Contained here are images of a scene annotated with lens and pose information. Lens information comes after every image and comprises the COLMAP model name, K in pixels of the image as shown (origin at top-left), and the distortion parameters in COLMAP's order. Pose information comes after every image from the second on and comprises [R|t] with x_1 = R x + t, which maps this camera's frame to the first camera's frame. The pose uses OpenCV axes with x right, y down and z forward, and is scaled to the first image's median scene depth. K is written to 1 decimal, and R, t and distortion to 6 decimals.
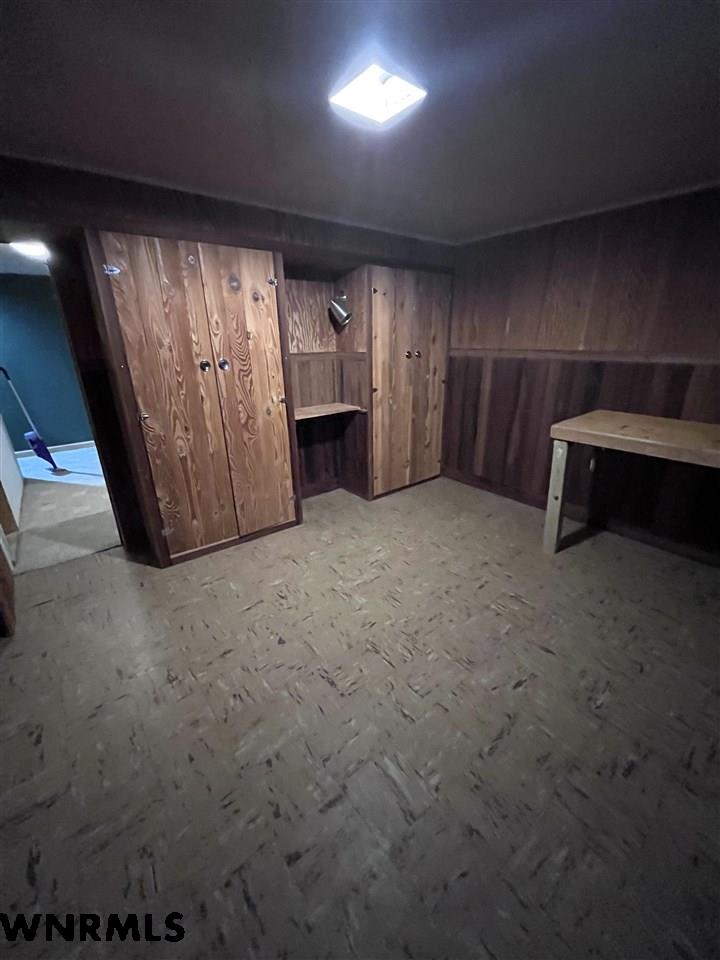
lens RADIAL K [[386.7, 0, 361.4], [0, 386.7, 482.2], [0, 0, 1]] dist [-0.001950, -0.000001]
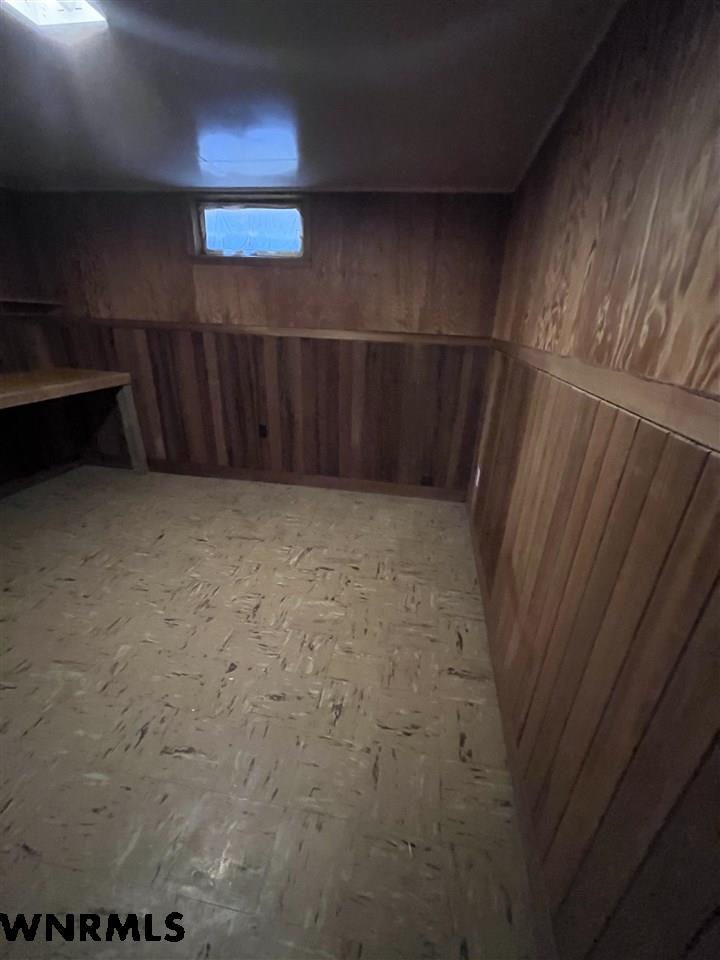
lens RADIAL K [[386.7, 0, 362.3], [0, 386.7, 480.1], [0, 0, 1]] dist [-0.001950, -0.000001]
pose [[-0.658985, -0.302759, 0.688531, -1.036921], [0.232807, 0.788356, 0.569470, -0.406375], [-0.715220, 0.535567, -0.449031, 1.148656]]
